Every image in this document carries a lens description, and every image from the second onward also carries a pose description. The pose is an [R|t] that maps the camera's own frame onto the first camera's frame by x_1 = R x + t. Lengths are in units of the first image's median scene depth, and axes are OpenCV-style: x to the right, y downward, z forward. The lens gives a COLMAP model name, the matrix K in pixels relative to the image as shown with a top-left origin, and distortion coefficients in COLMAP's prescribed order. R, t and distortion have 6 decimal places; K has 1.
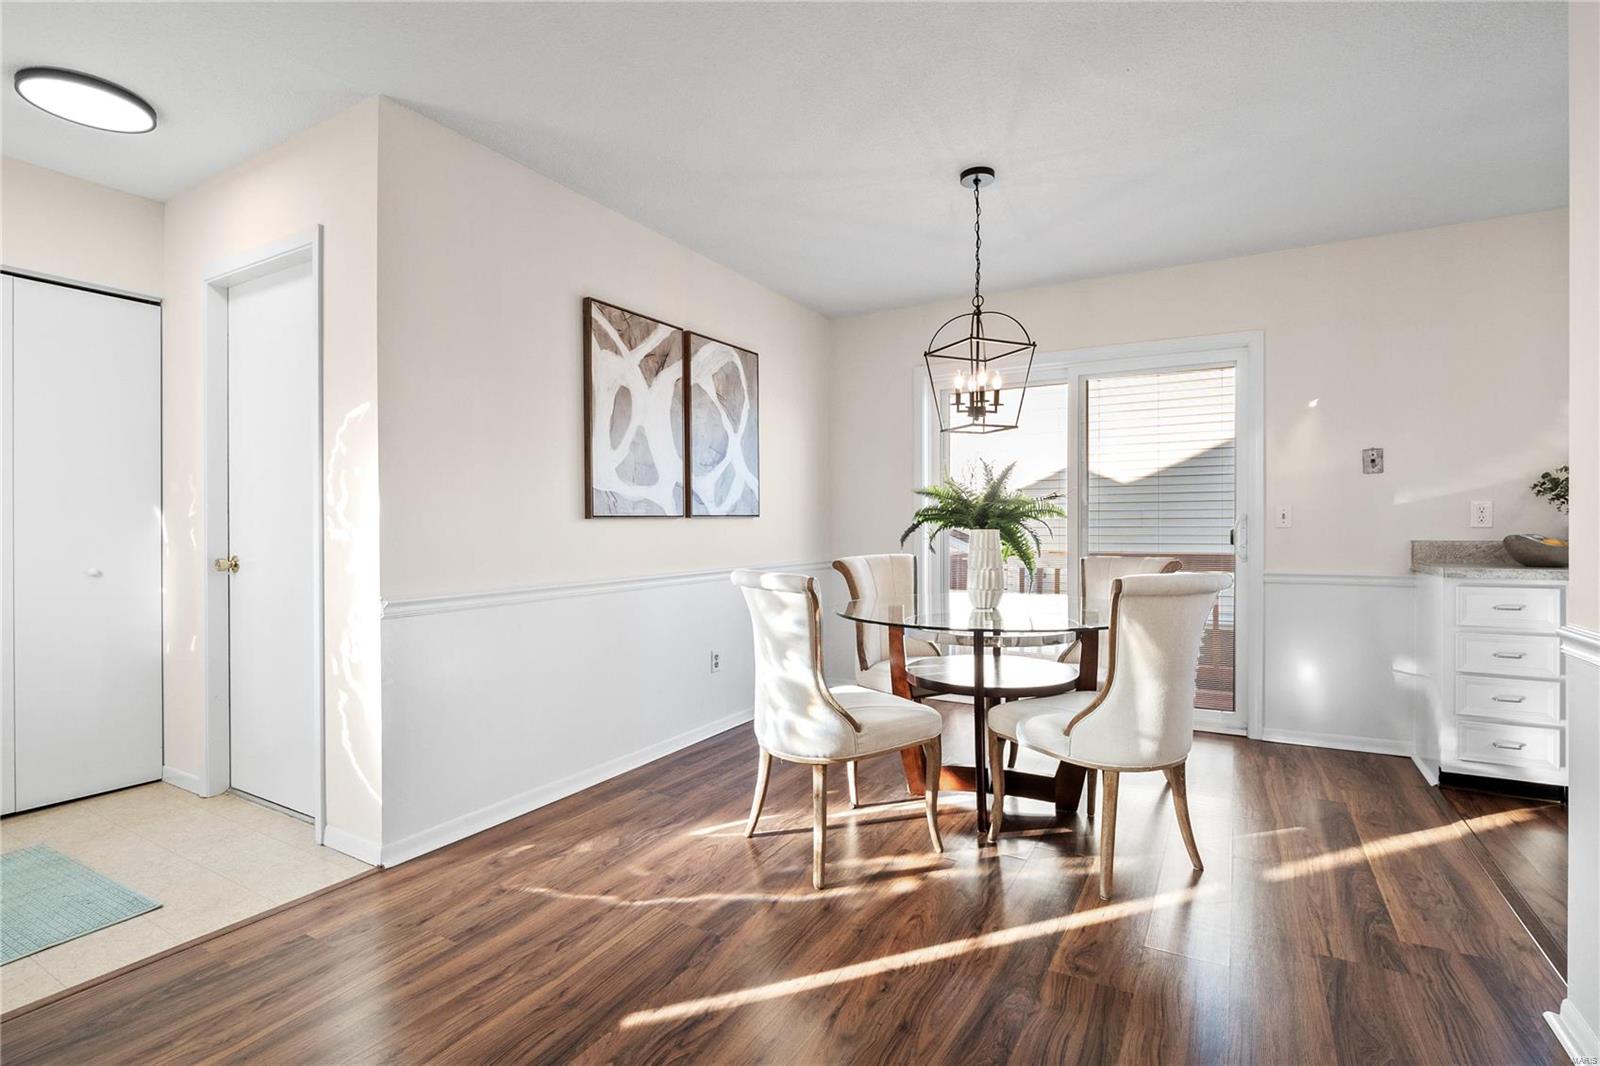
lens RADIAL K [[760.1, 0, 802.2], [0, 760.1, 525.2], [0, 0, 1]] dist [-0.009541, -0.005592]
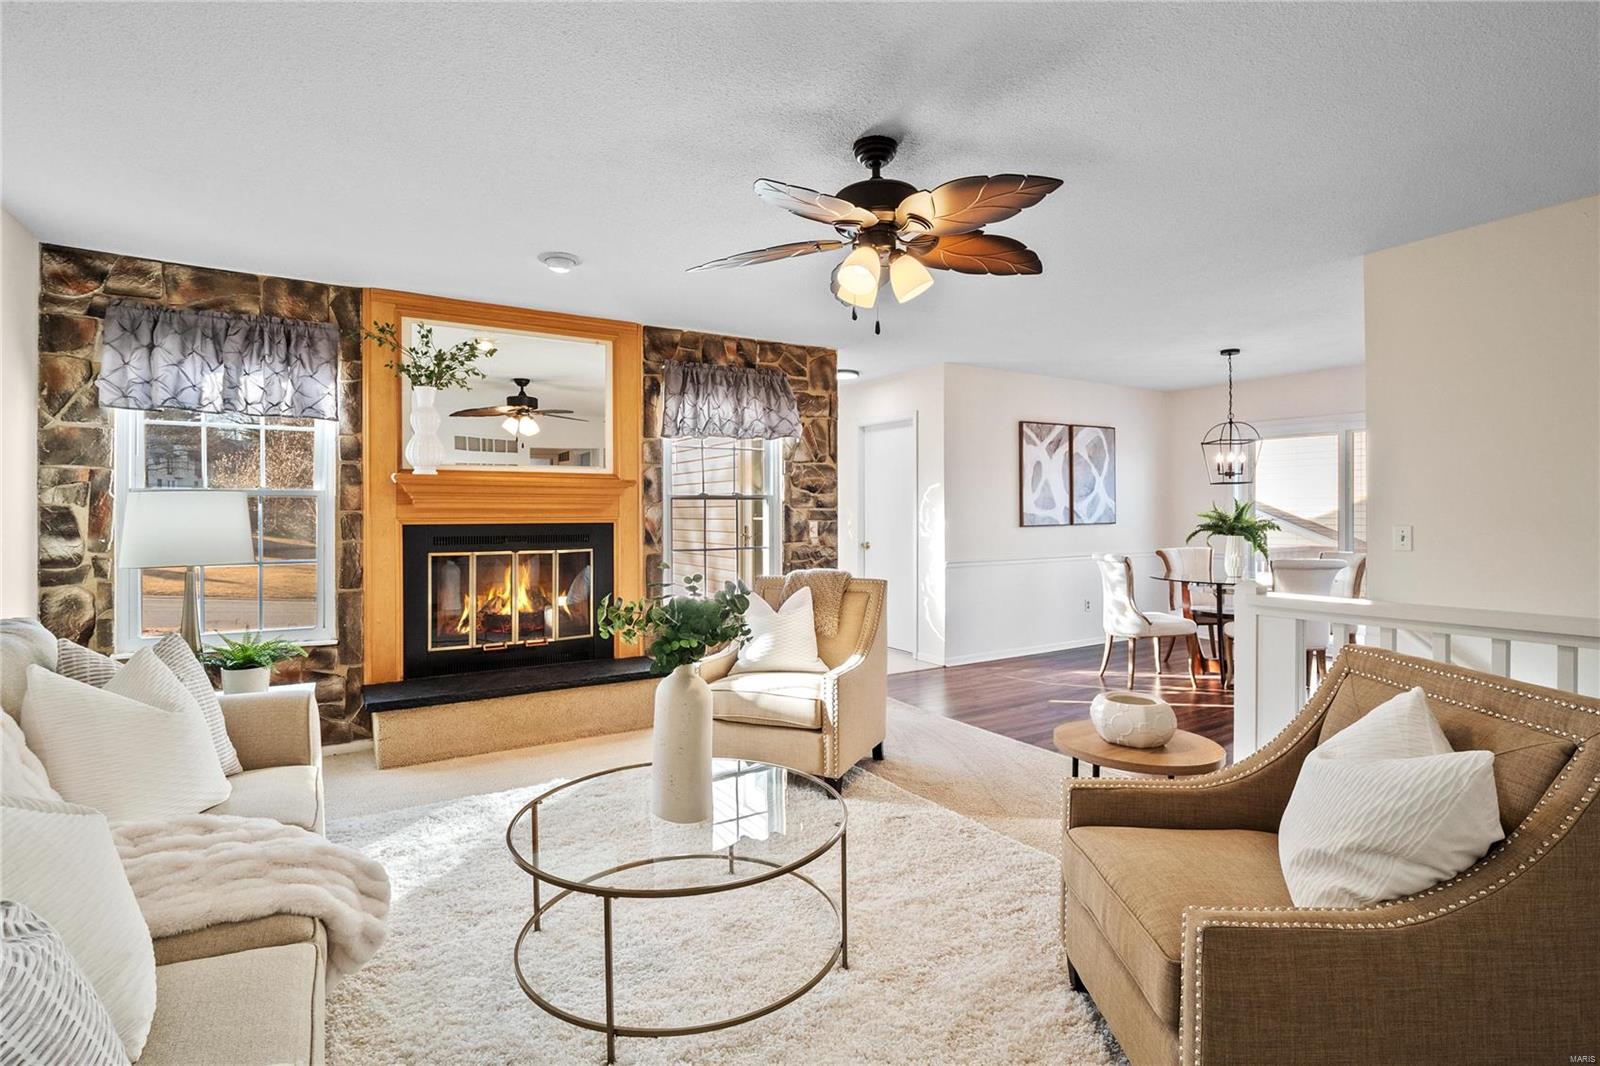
lens RADIAL K [[760.1, 0, 788.3], [0, 760.1, 516.5], [0, 0, 1]] dist [-0.009541, -0.005592]
pose [[0.875452, 0.004809, -0.483281, 0.159612], [-0.000800, 0.999964, 0.008502, -0.052307], [0.483304, -0.007056, 0.875424, -1.091649]]
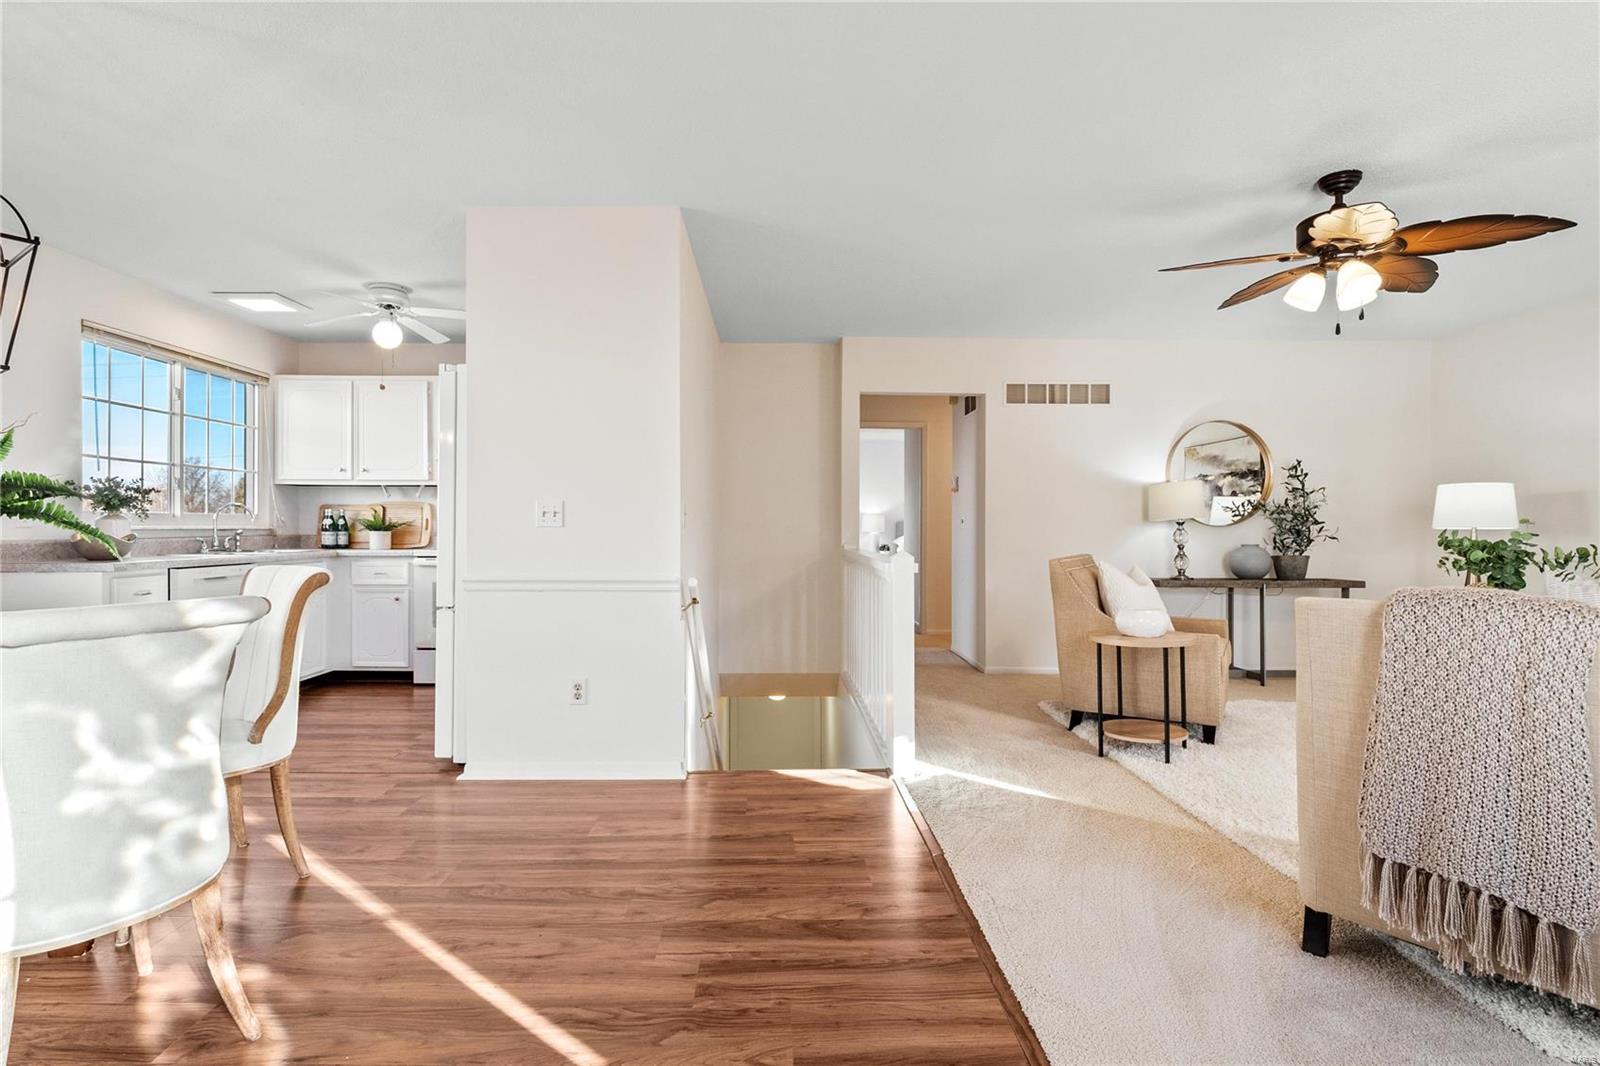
lens RADIAL K [[788.2, 0, 783.3], [0, 788.2, 523.7], [0, 0, 1]] dist [-0.013666, -0.000199]
pose [[-0.503643, 0.007029, 0.863883, -0.592895], [-0.000083, 0.999966, -0.008185, 0.007395], [-0.863912, -0.004194, -0.503625, 0.654848]]
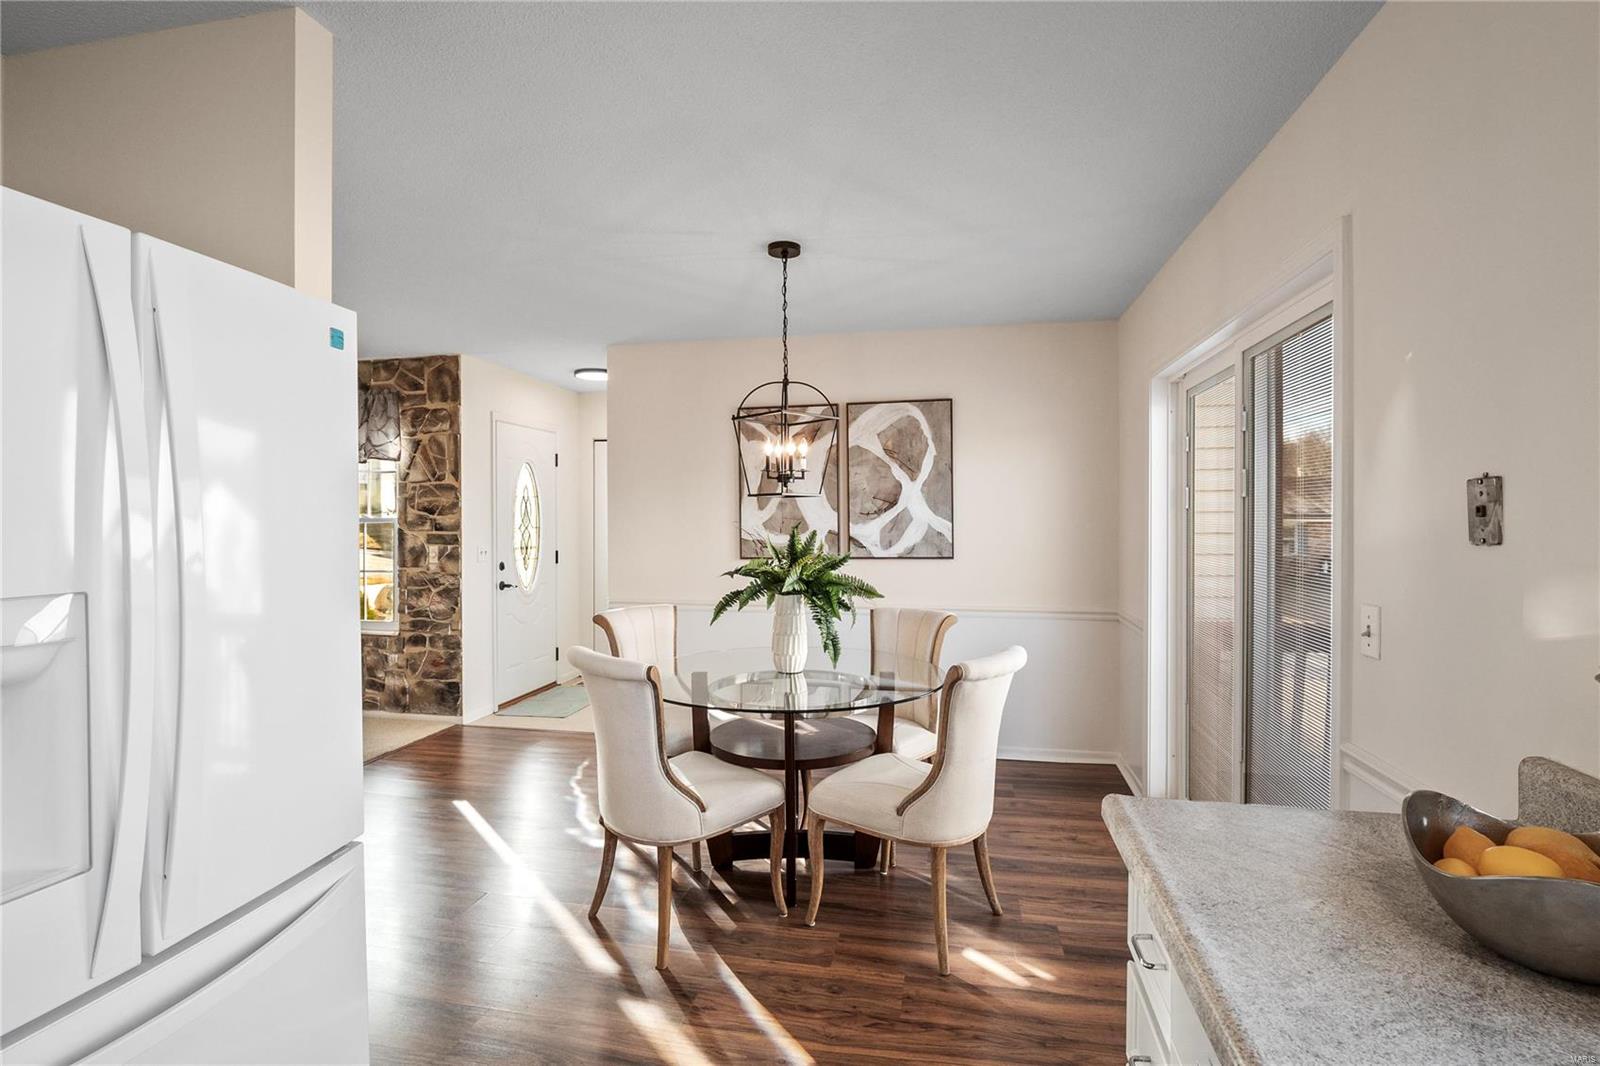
lens RADIAL K [[760.1, 0, 808.2], [0, 760.1, 525.7], [0, 0, 1]] dist [-0.009541, -0.005592]
pose [[0.309470, 0.015348, -0.950785, 1.098015], [0.000331, 0.999868, 0.016248, -0.092582], [0.950909, -0.005343, 0.309424, 0.642654]]
